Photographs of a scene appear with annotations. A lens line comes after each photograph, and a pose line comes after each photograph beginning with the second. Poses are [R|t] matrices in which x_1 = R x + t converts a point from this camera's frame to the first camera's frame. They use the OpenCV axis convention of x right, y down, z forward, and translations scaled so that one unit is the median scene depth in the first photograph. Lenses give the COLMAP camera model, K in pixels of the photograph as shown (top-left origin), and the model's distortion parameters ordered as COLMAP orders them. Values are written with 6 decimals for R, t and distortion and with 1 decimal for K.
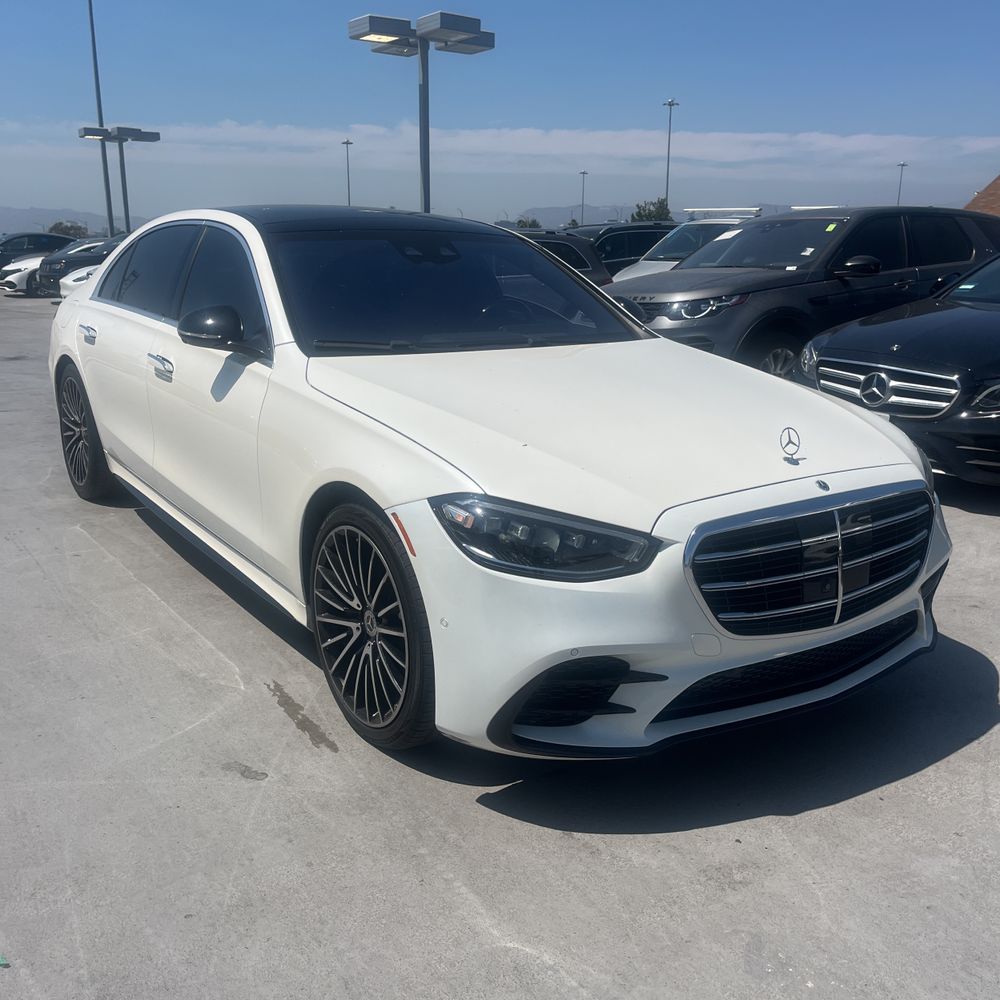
lens RADIAL K [[991.9, 0, 493.8], [0, 991.9, 499.3], [0, 0, 1]] dist [0.037244, -0.027295]
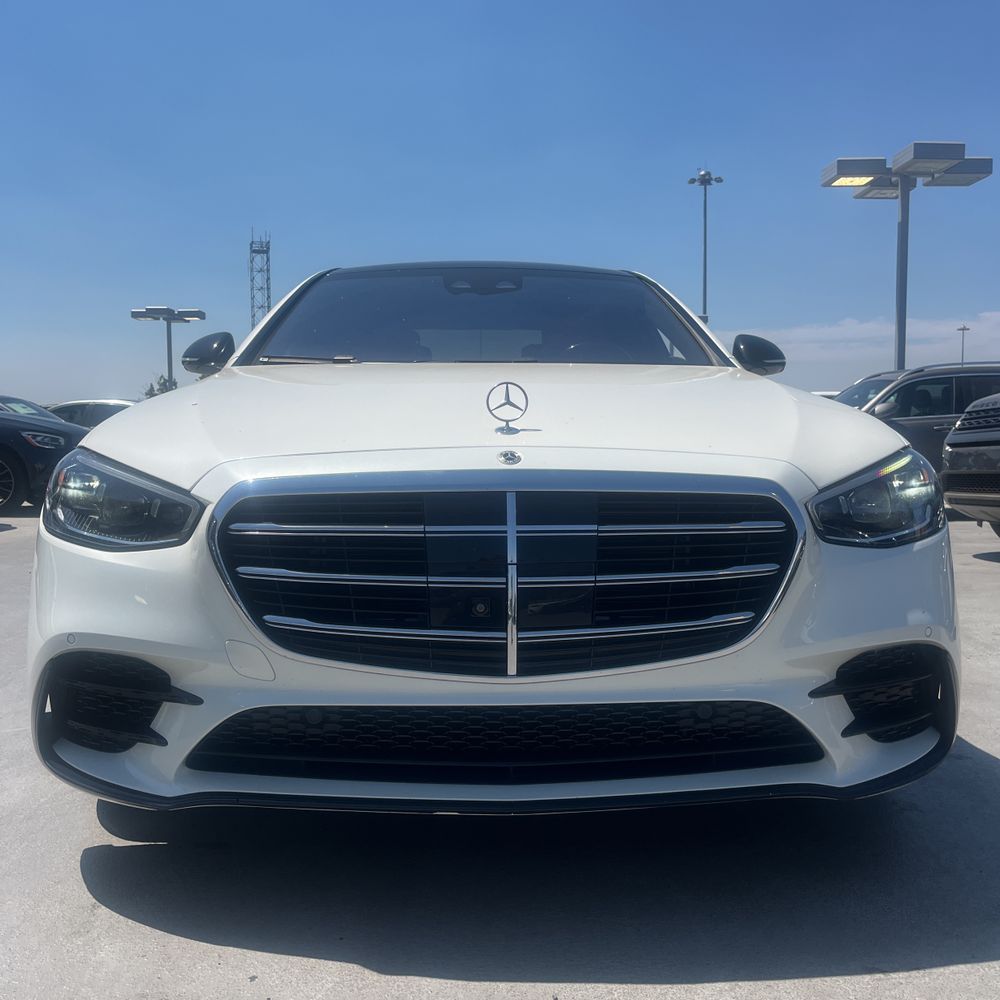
lens RADIAL K [[991.9, 0, 493.8], [0, 991.9, 499.3], [0, 0, 1]] dist [0.037244, -0.027295]
pose [[0.848673, 0.025863, -0.528285, 0.660134], [-0.118922, 0.982561, -0.142941, 0.106139], [0.515375, 0.184135, 0.836948, 0.452833]]
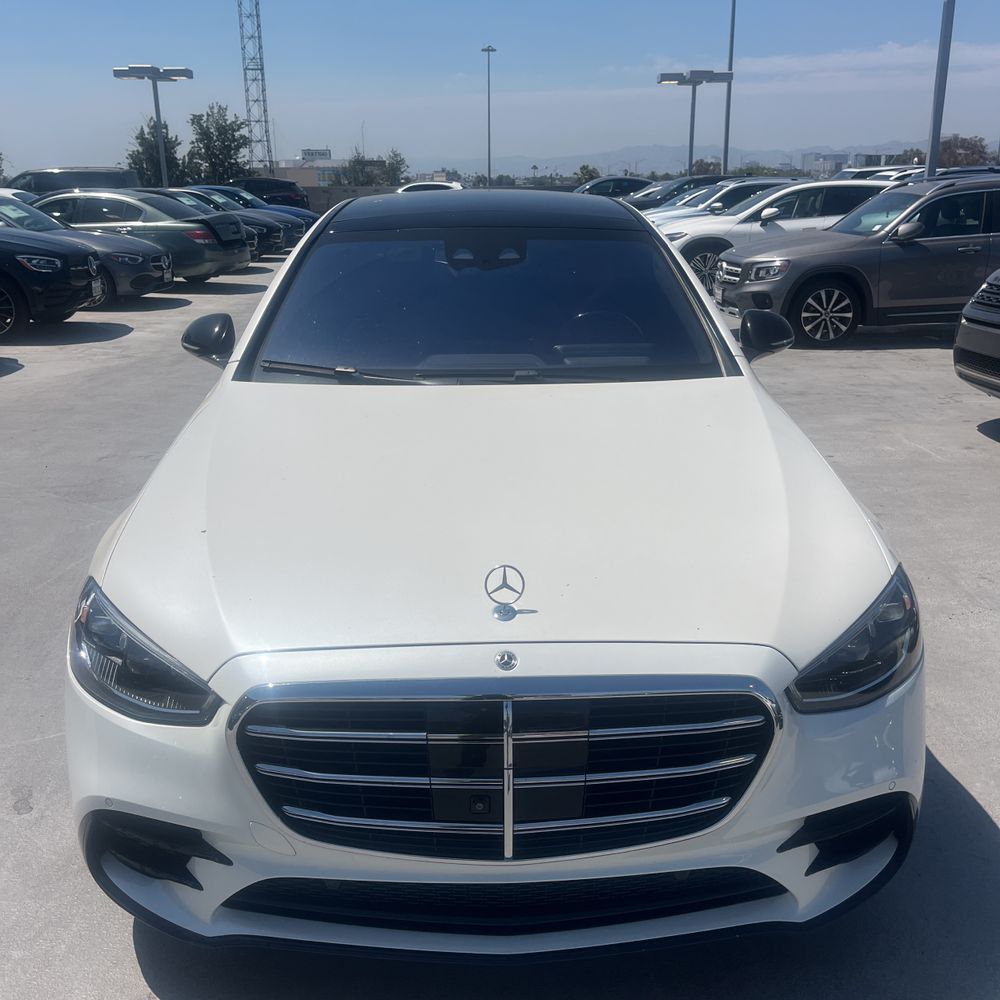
lens RADIAL K [[991.9, 0, 493.8], [0, 991.9, 499.3], [0, 0, 1]] dist [0.037244, -0.027295]
pose [[0.843858, 0.146992, -0.516039, 0.656484], [-0.116280, 0.988987, 0.091562, -0.185384], [0.523815, -0.017260, 0.851657, 0.408269]]
